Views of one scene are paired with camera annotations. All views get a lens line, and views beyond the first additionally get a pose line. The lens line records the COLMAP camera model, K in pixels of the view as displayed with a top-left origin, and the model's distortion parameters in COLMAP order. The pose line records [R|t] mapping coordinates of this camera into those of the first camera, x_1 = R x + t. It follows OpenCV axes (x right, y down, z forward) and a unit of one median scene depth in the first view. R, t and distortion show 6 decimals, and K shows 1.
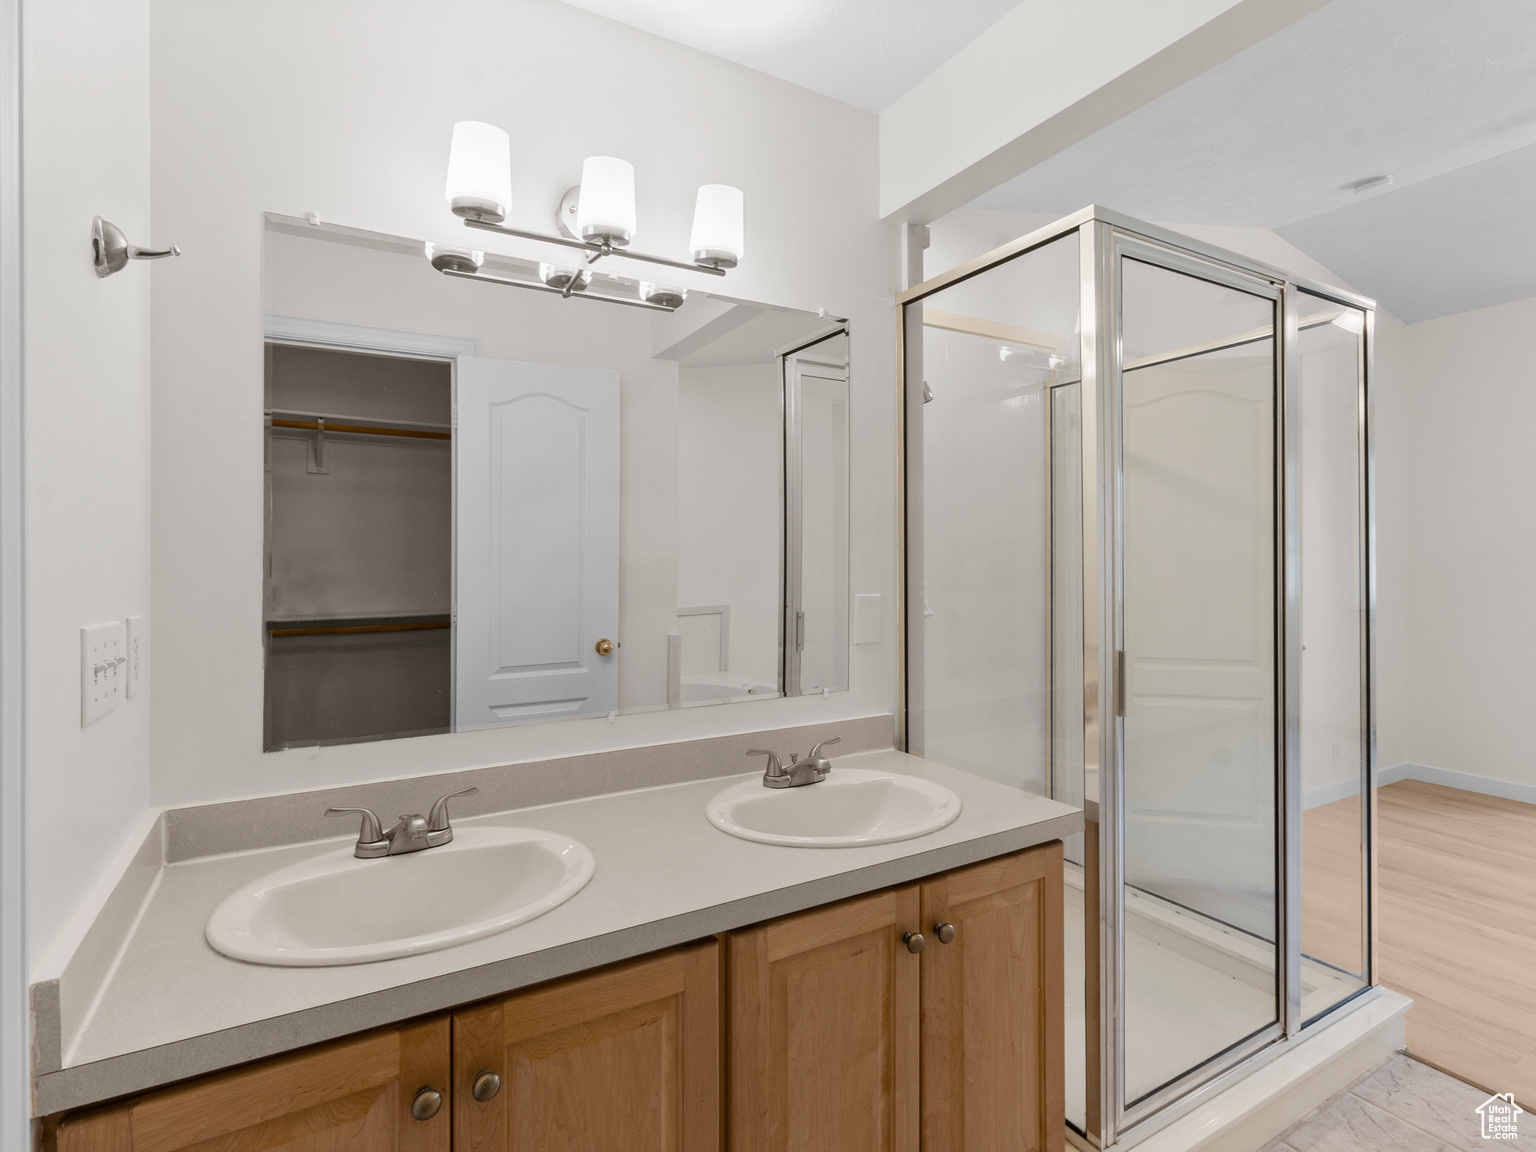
lens RADIAL K [[768.1, 0, 765.3], [0, 768.1, 567.1], [0, 0, 1]] dist [-0.003829, -0.000172]
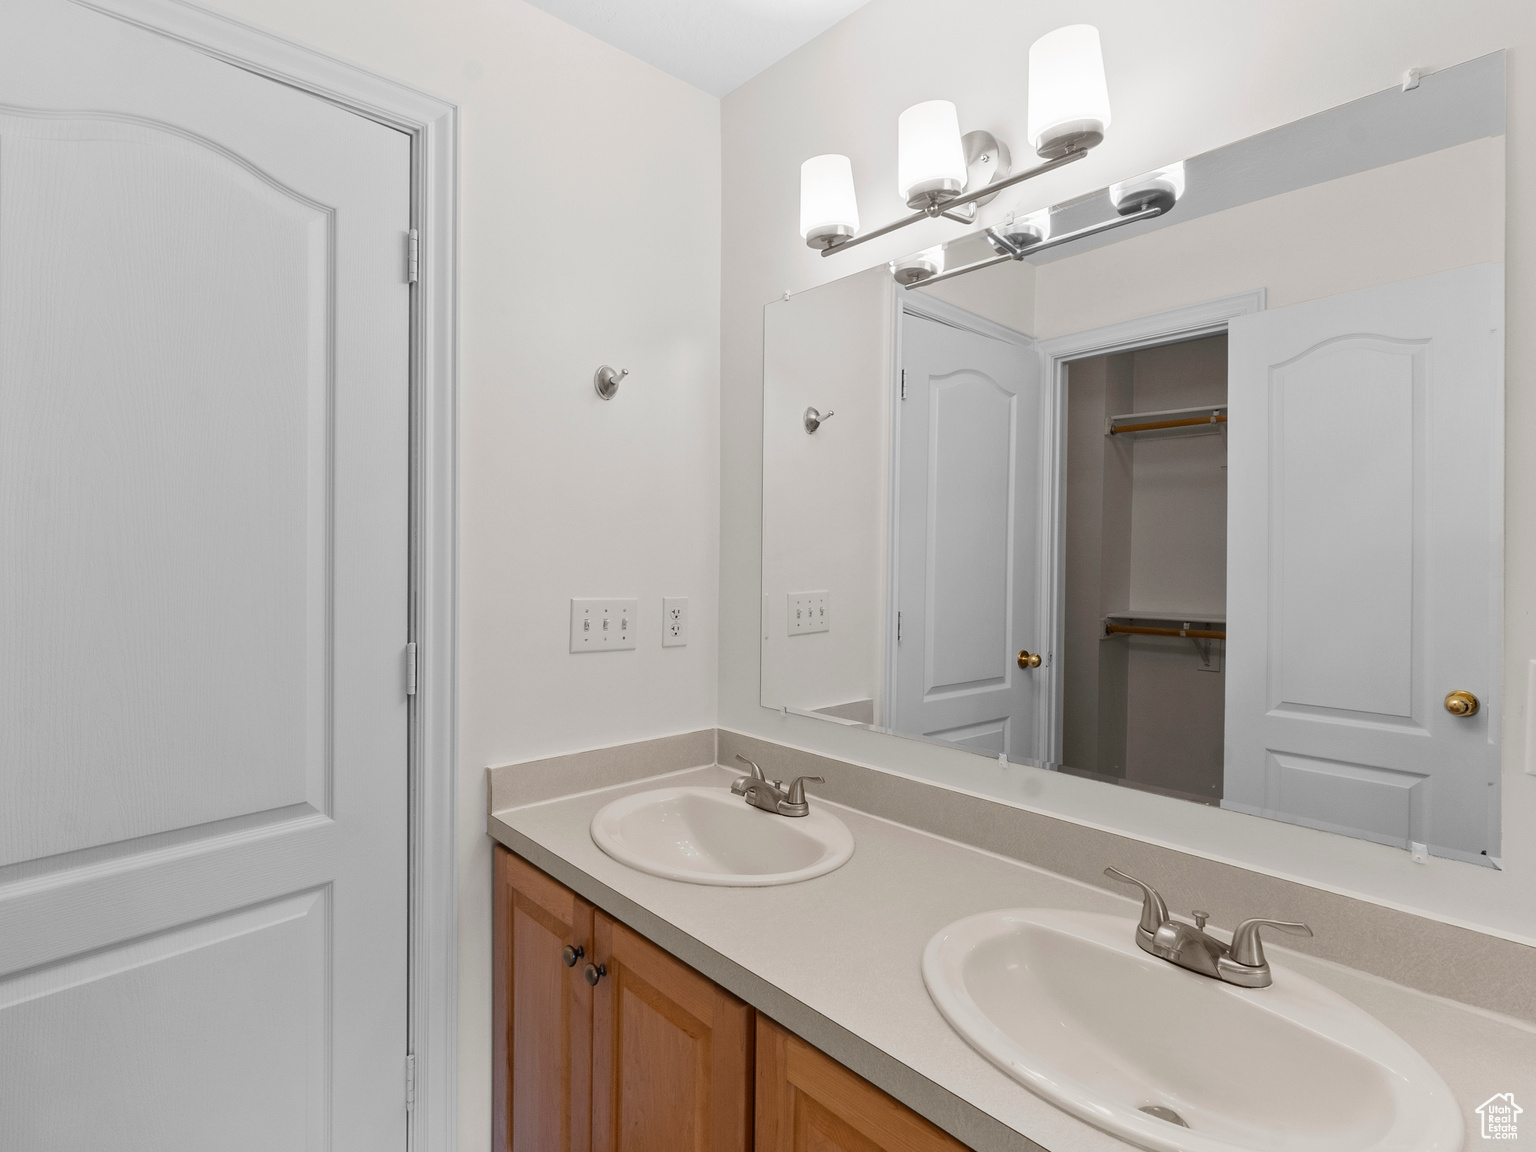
lens RADIAL K [[777.7, 0, 762.8], [0, 777.7, 563.2], [0, 0, 1]] dist [-0.003735, -0.000391]
pose [[0.219655, 0.015990, -0.975447, 0.562494], [-0.016117, 0.999789, 0.012760, -0.021975], [0.975444, 0.012918, 0.219866, 0.574590]]
